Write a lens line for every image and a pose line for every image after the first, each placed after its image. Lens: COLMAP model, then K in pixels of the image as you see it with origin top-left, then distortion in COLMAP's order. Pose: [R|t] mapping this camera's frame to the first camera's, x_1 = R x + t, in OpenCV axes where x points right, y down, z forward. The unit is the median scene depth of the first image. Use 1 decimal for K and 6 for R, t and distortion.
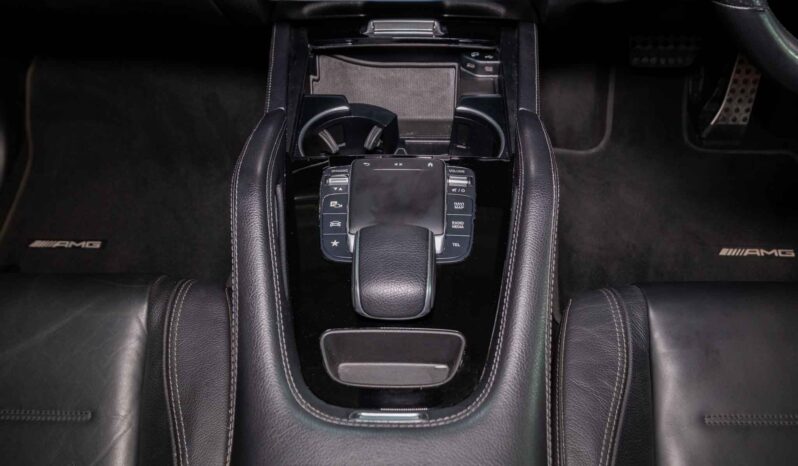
lens RADIAL K [[738.3, 0, 402.8], [0, 738.3, 230.9], [0, 0, 1]] dist [-0.012566, 0.000000]
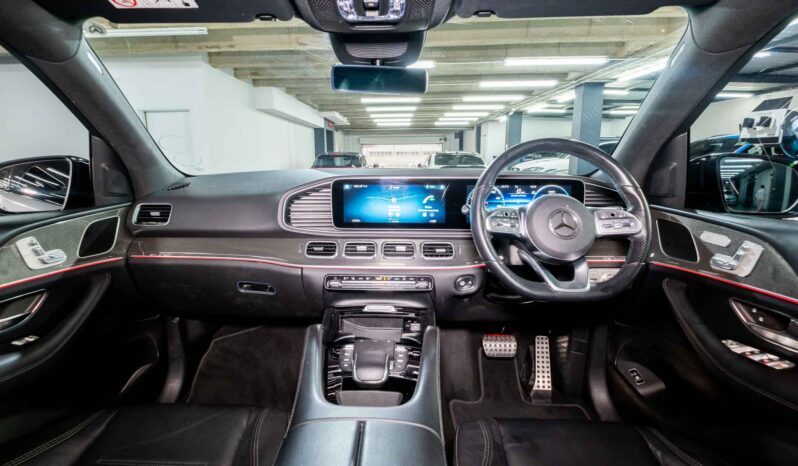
lens RADIAL K [[367.0, 0, 379.8], [0, 367.0, 221.4], [0, 0, 1]] dist [-0.001308, -0.002672]
pose [[0.999562, 0.013919, -0.026126, 0.026886], [-0.028105, 0.723387, -0.689870, 0.335739], [0.009297, 0.690302, 0.723461, -0.075004]]
